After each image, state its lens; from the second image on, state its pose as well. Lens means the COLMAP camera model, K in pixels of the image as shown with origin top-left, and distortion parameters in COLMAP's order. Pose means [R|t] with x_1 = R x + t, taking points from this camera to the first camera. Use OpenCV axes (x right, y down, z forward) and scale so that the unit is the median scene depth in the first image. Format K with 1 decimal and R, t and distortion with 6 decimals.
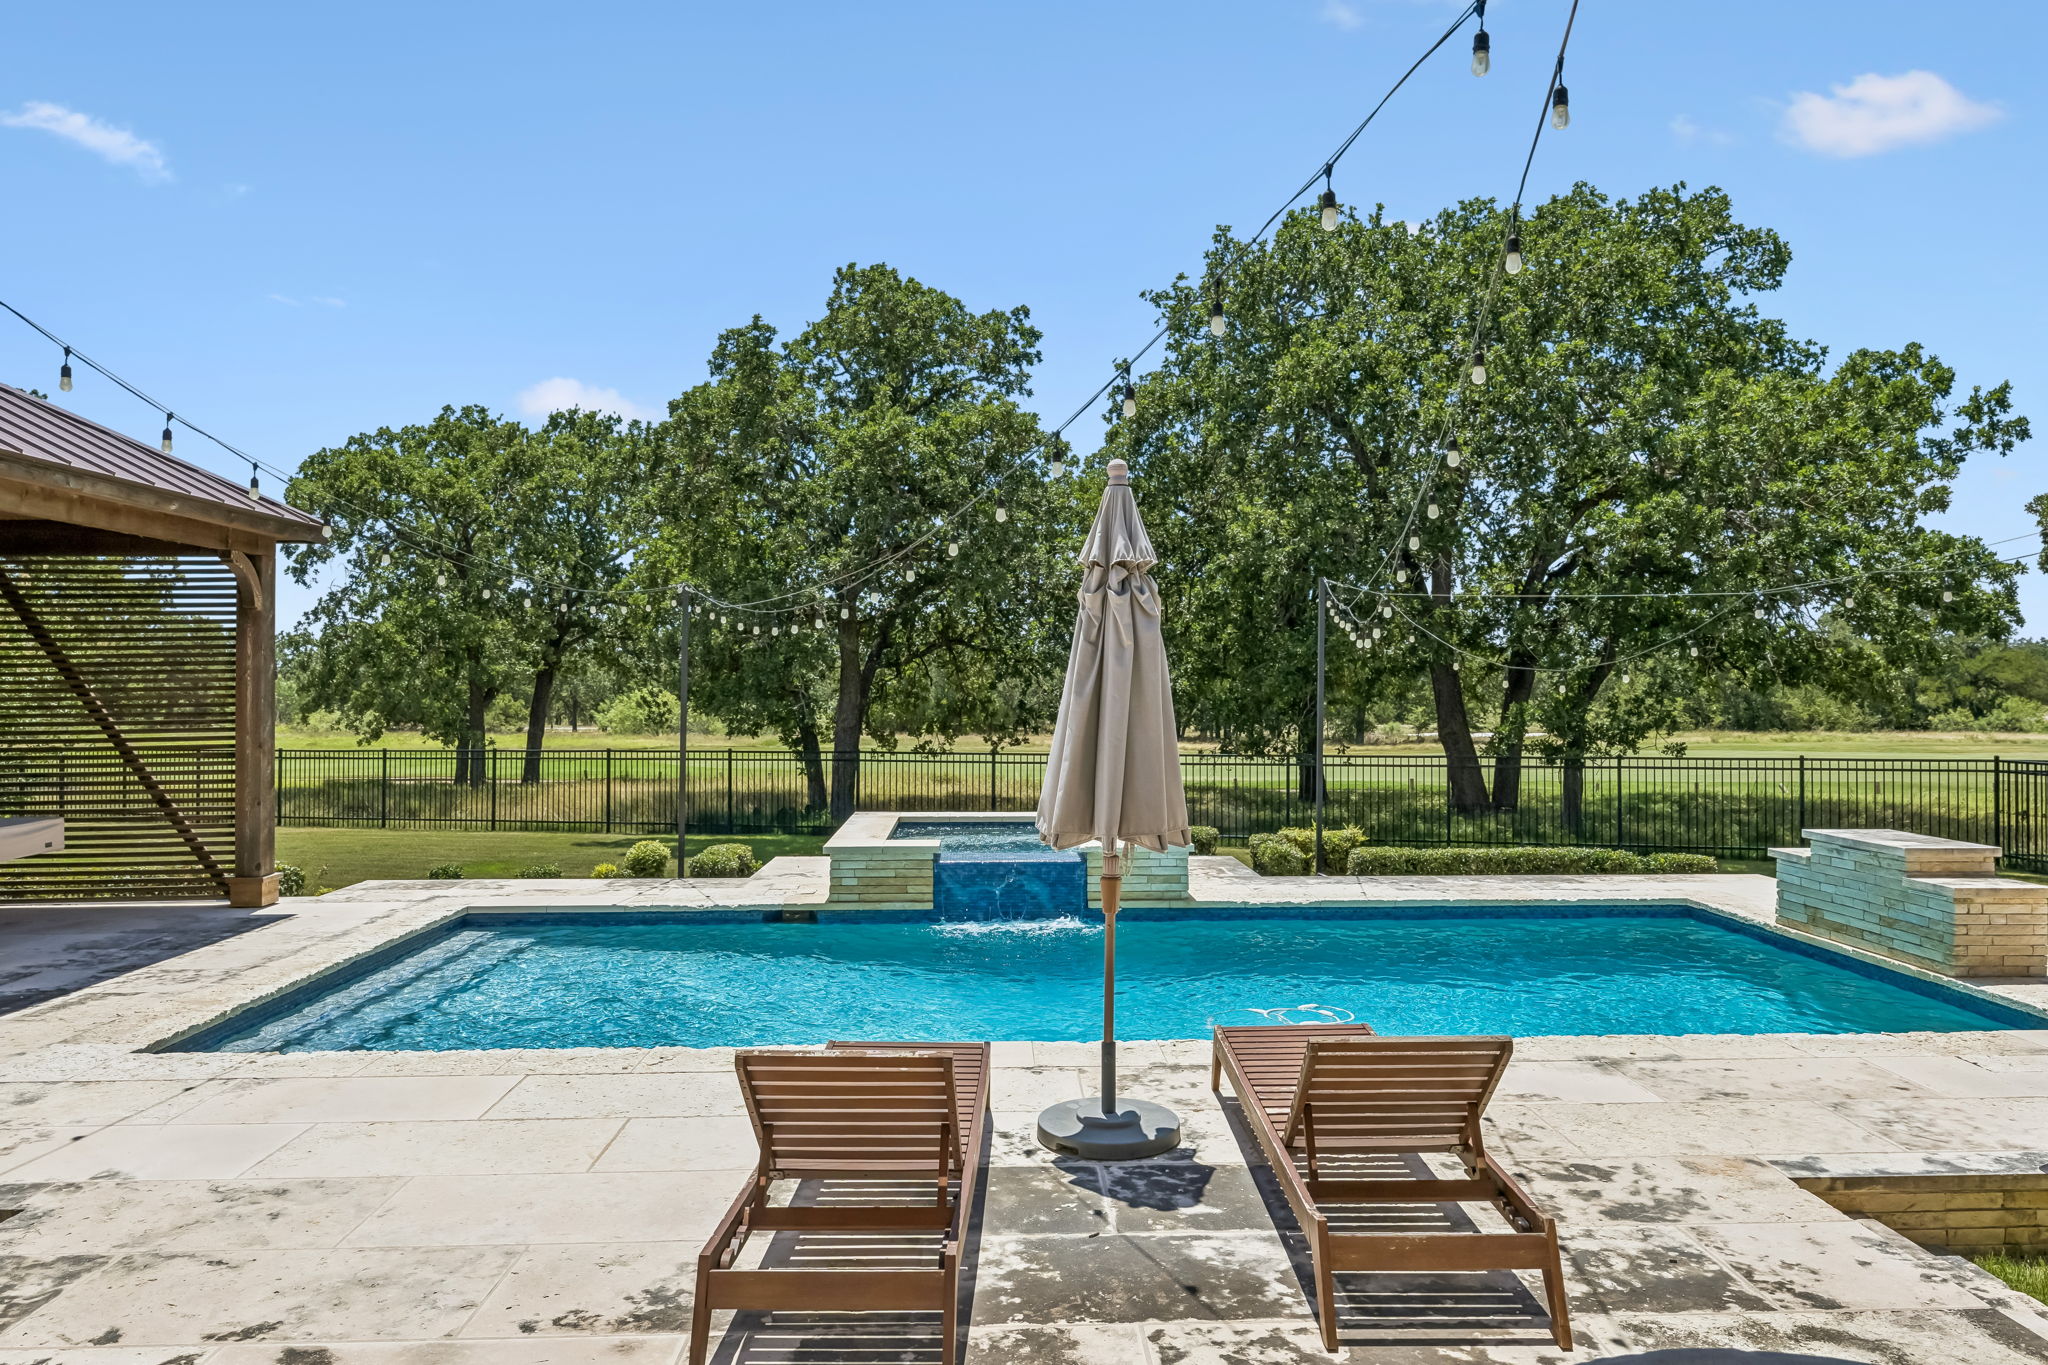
lens RADIAL K [[1366.7, 0, 1043.3], [0, 1366.7, 677.4], [0, 0, 1]] dist [-0.002780, -0.001344]
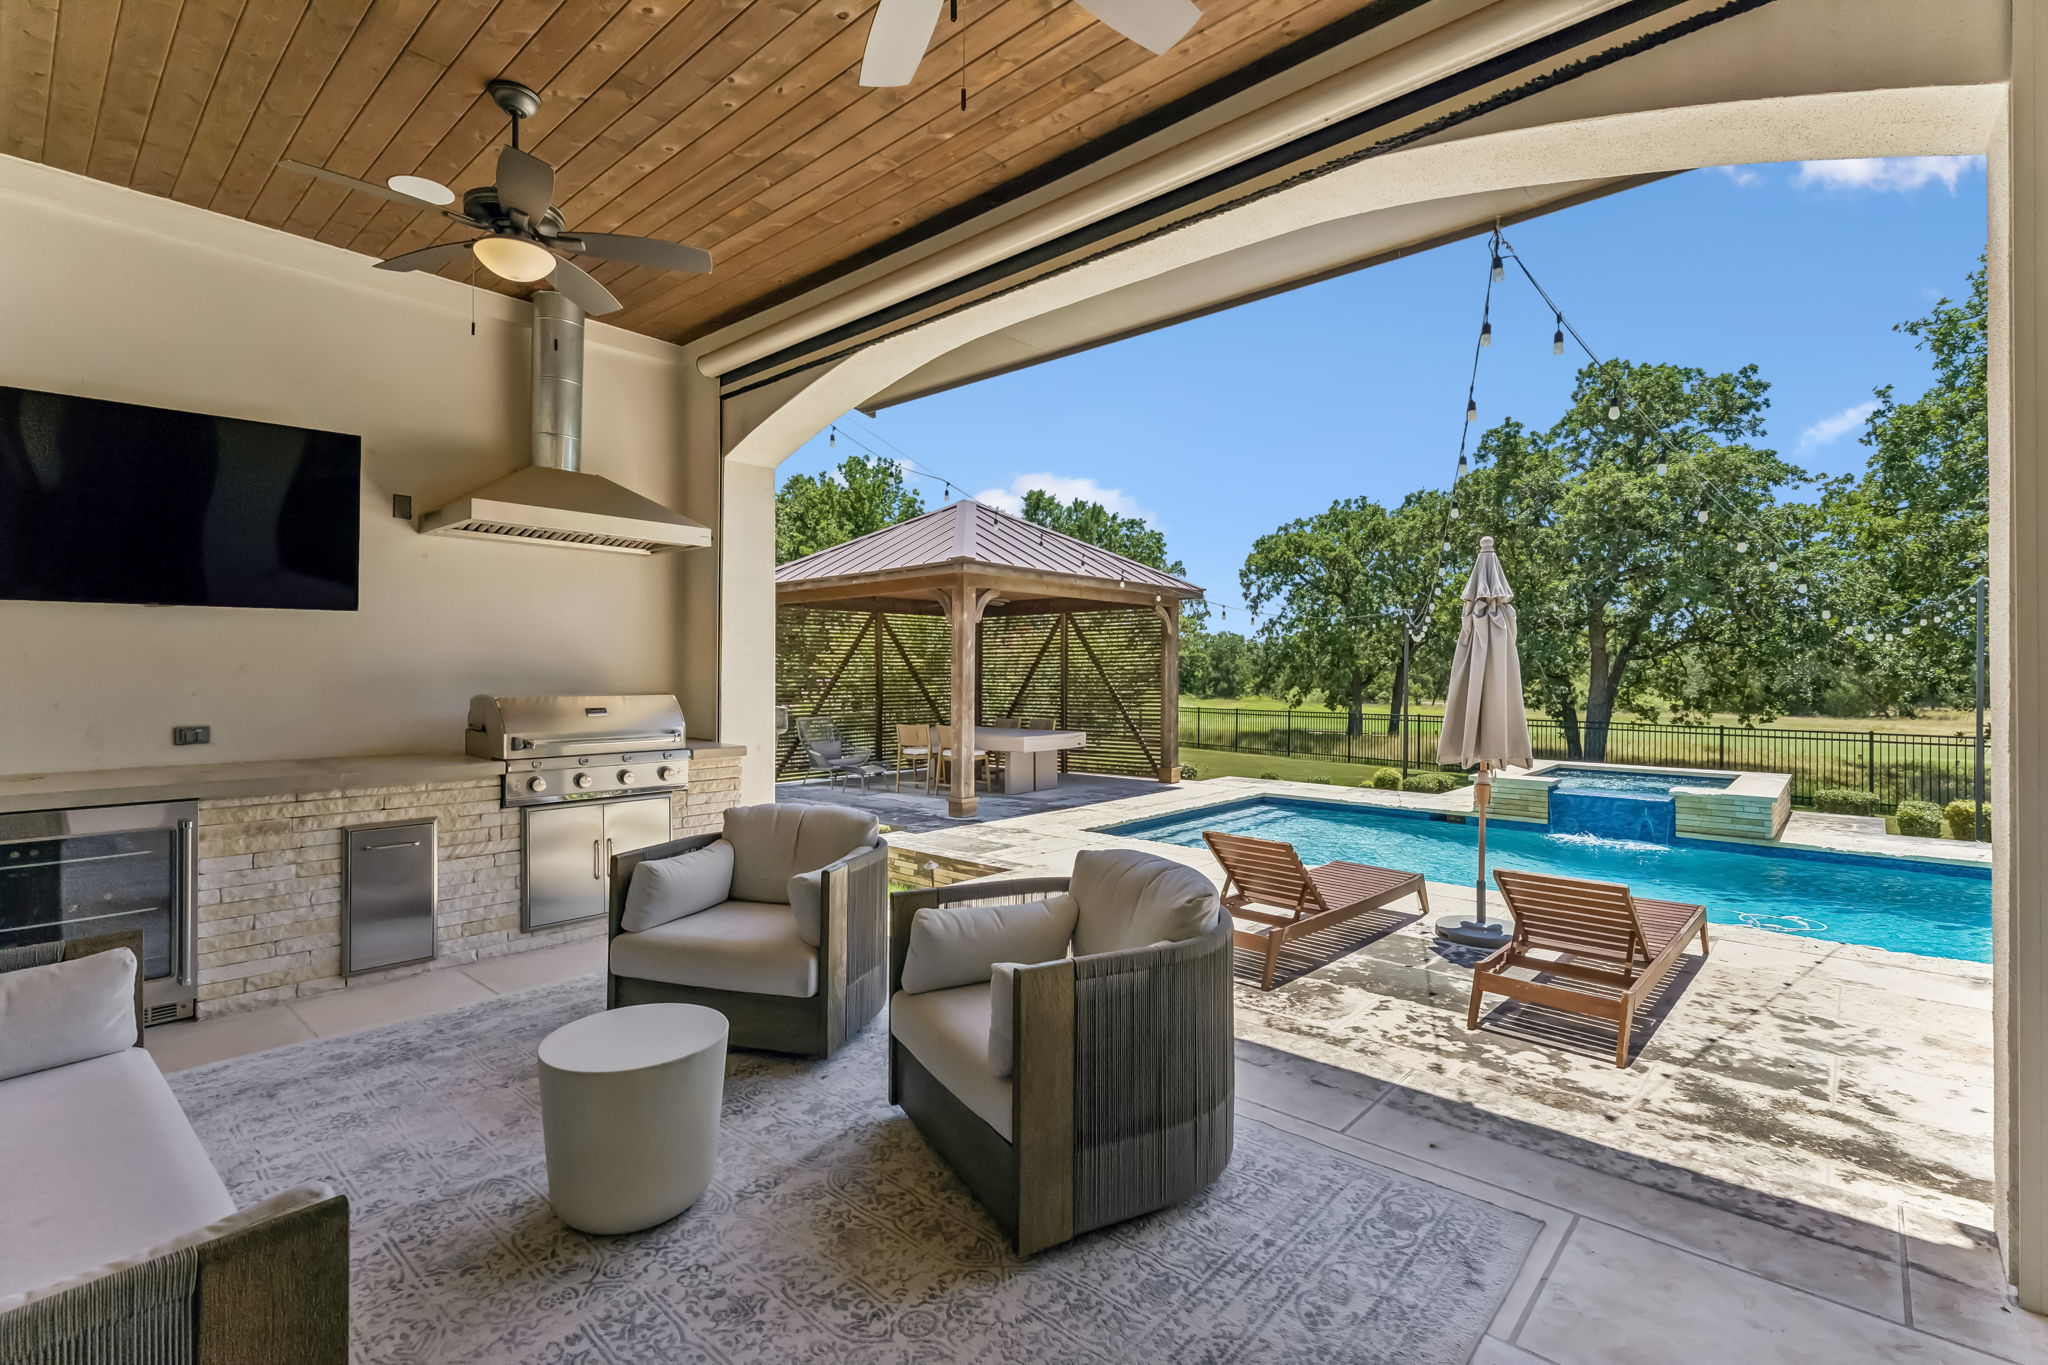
lens RADIAL K [[926.3, 0, 1030.8], [0, 926.3, 671.5], [0, 0, 1]] dist [-0.003843, -0.000229]
pose [[0.712272, -0.000793, -0.701903, 0.107211], [0.003278, 0.999992, 0.002196, 0.000566], [0.701896, -0.003865, 0.712269, -0.049663]]
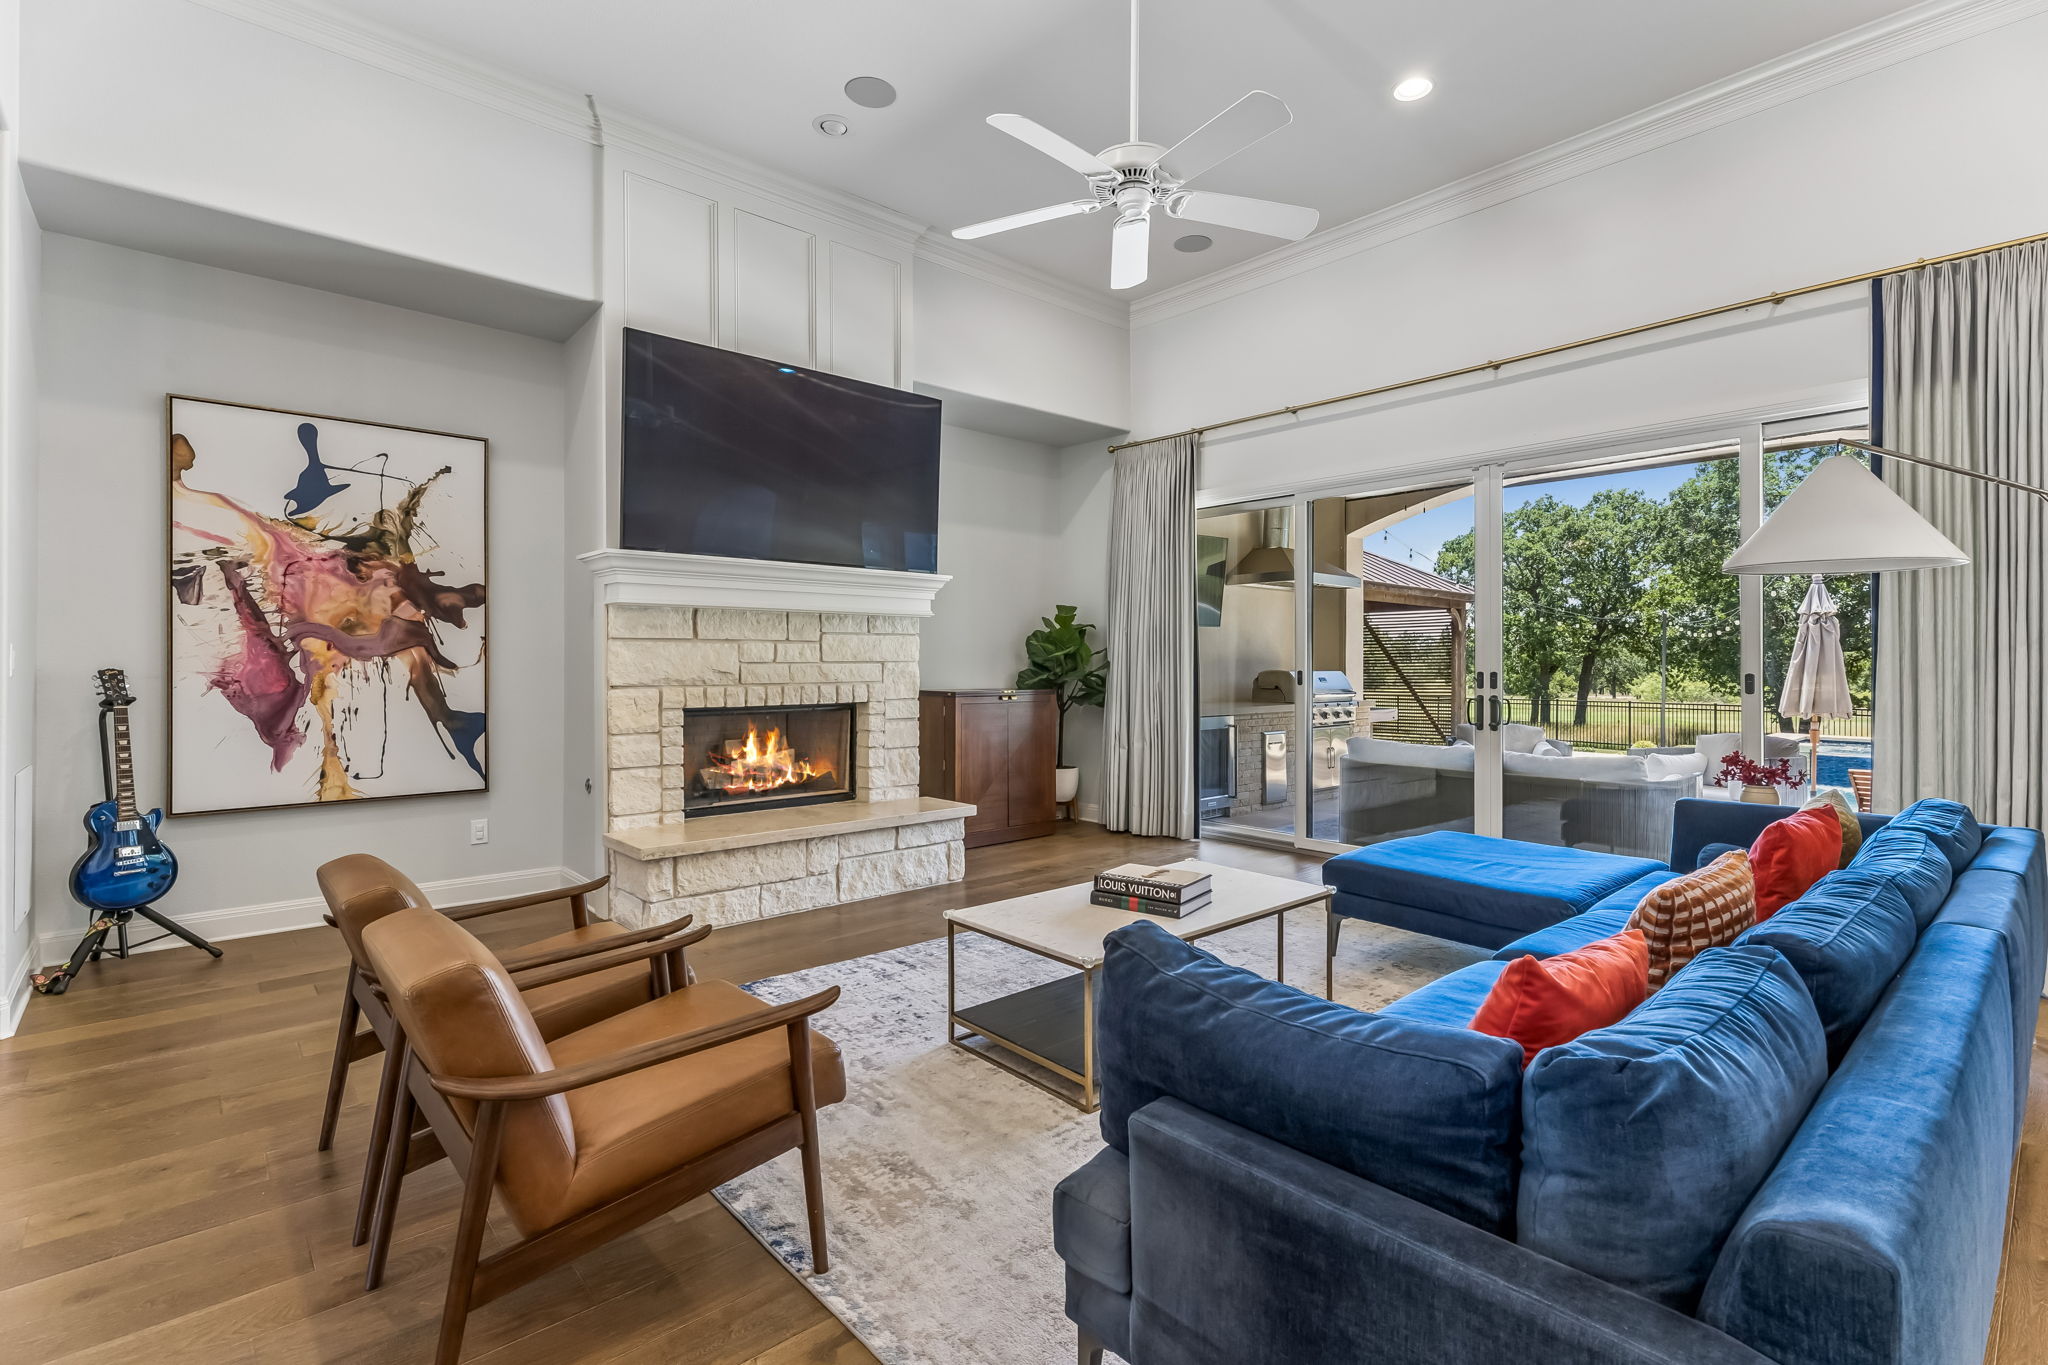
lens RADIAL K [[926.3, 0, 1029.7], [0, 926.3, 670.3], [0, 0, 1]] dist [-0.003843, -0.000229]
pose [[0.624858, 0.005084, -0.780722, 0.117832], [0.003145, 0.999954, 0.009030, 0.002156], [0.780732, -0.008098, 0.624813, -0.311582]]
